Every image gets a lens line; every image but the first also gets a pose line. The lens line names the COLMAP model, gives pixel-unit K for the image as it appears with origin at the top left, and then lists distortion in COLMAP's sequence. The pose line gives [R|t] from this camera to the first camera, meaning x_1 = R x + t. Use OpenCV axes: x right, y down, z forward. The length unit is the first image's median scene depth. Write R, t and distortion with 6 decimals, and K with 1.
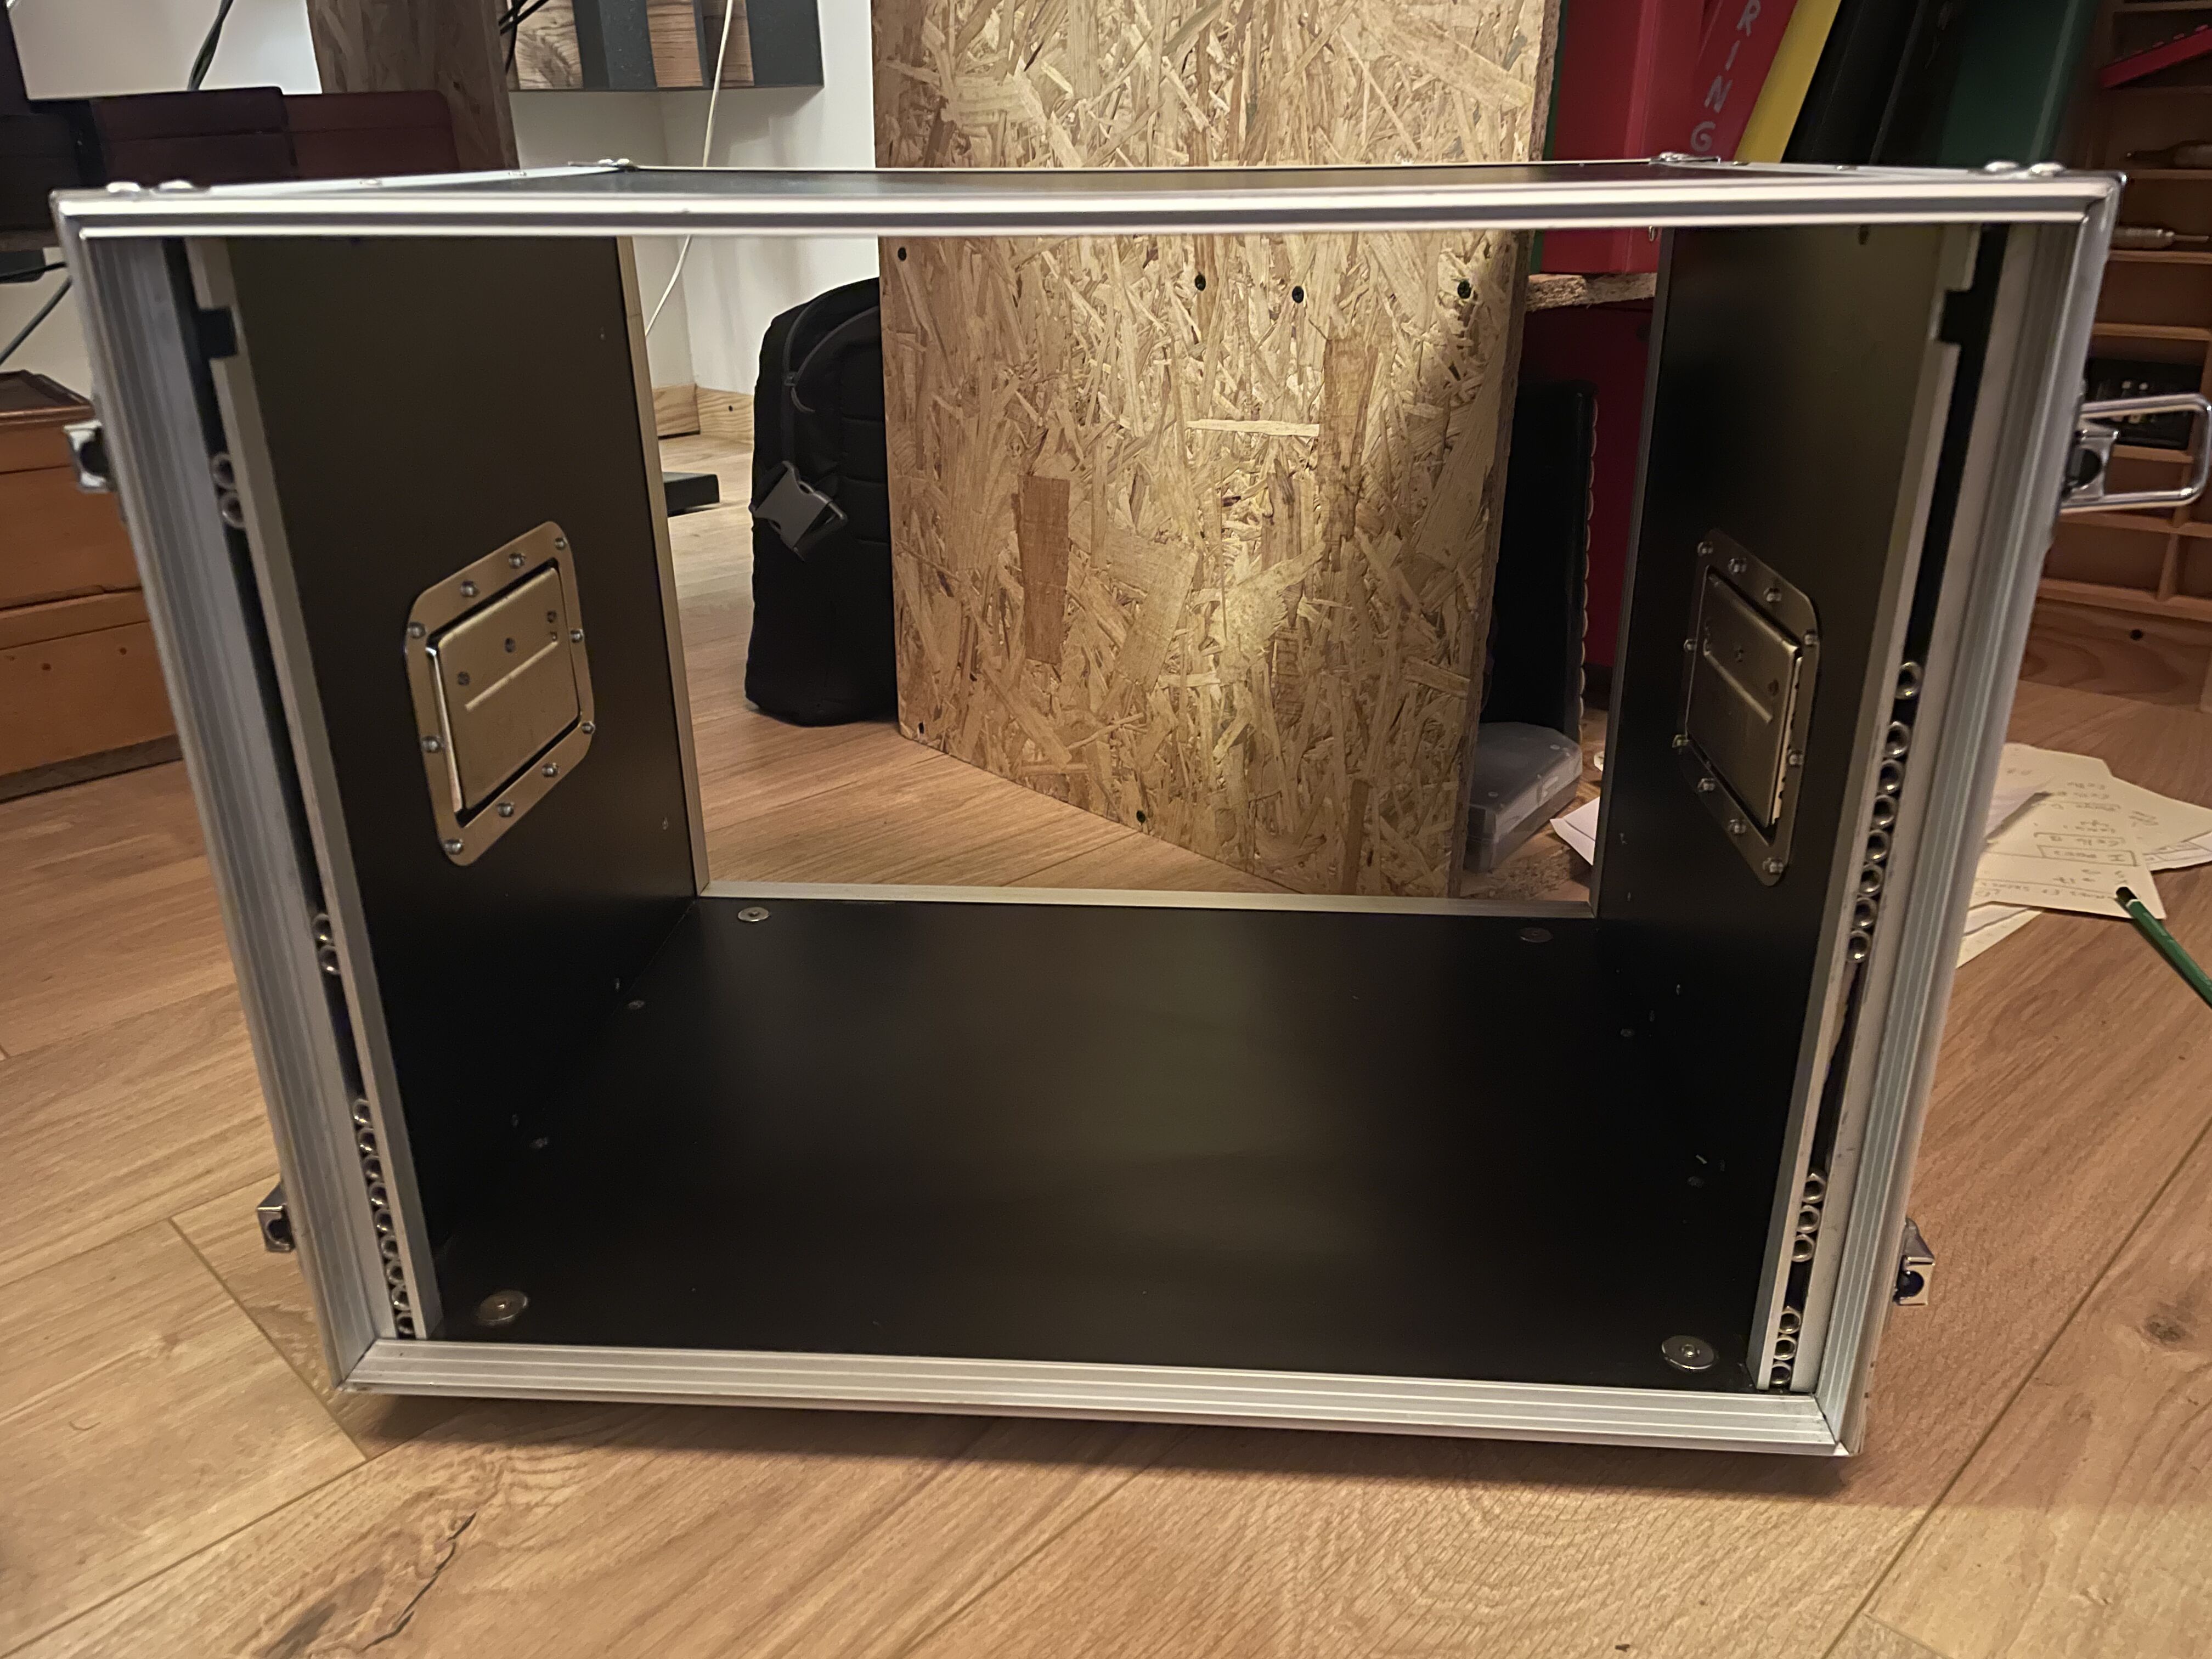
lens RADIAL K [[1718.0, 0, 1116.3], [0, 1718.0, 836.4], [0, 0, 1]] dist [0.073081, -0.116650]
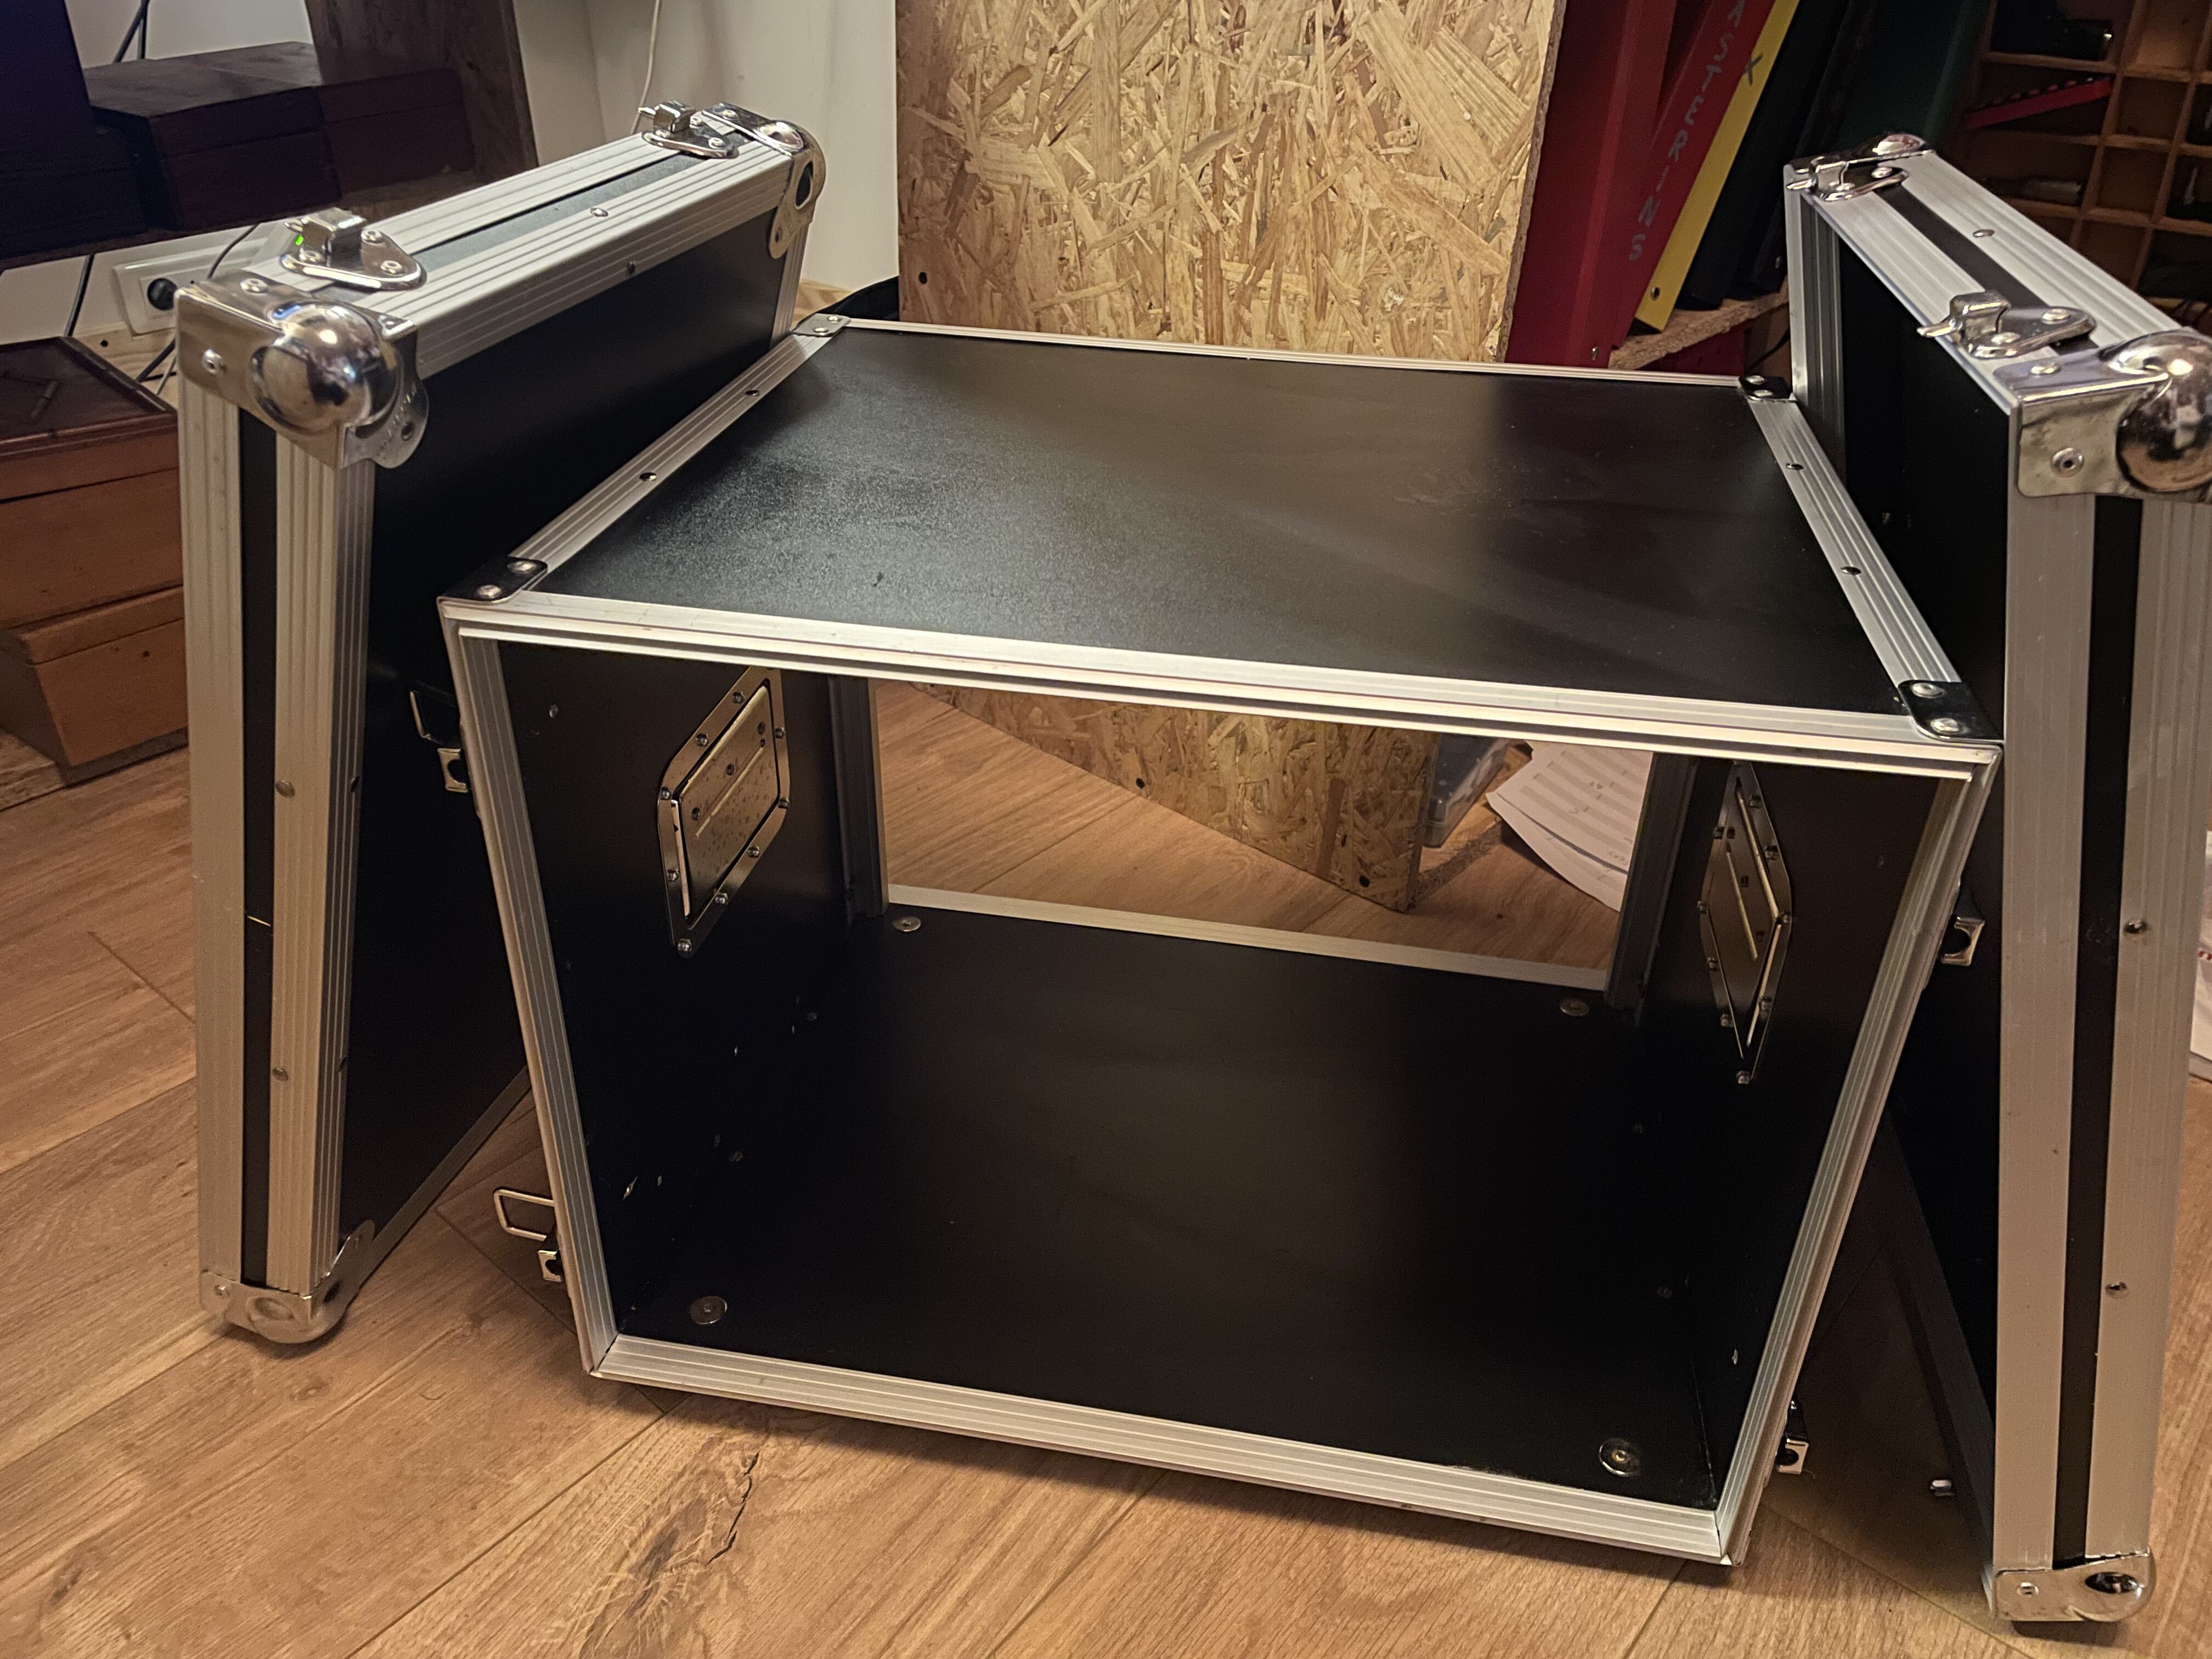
lens RADIAL K [[1718.0, 0, 1118.9], [0, 1718.0, 809.3], [0, 0, 1]] dist [0.073081, -0.116650]
pose [[0.996430, -0.013708, 0.083301, -0.110871], [0.001909, 0.990134, 0.140109, -0.178813], [-0.084399, -0.139450, 0.986626, -0.180397]]
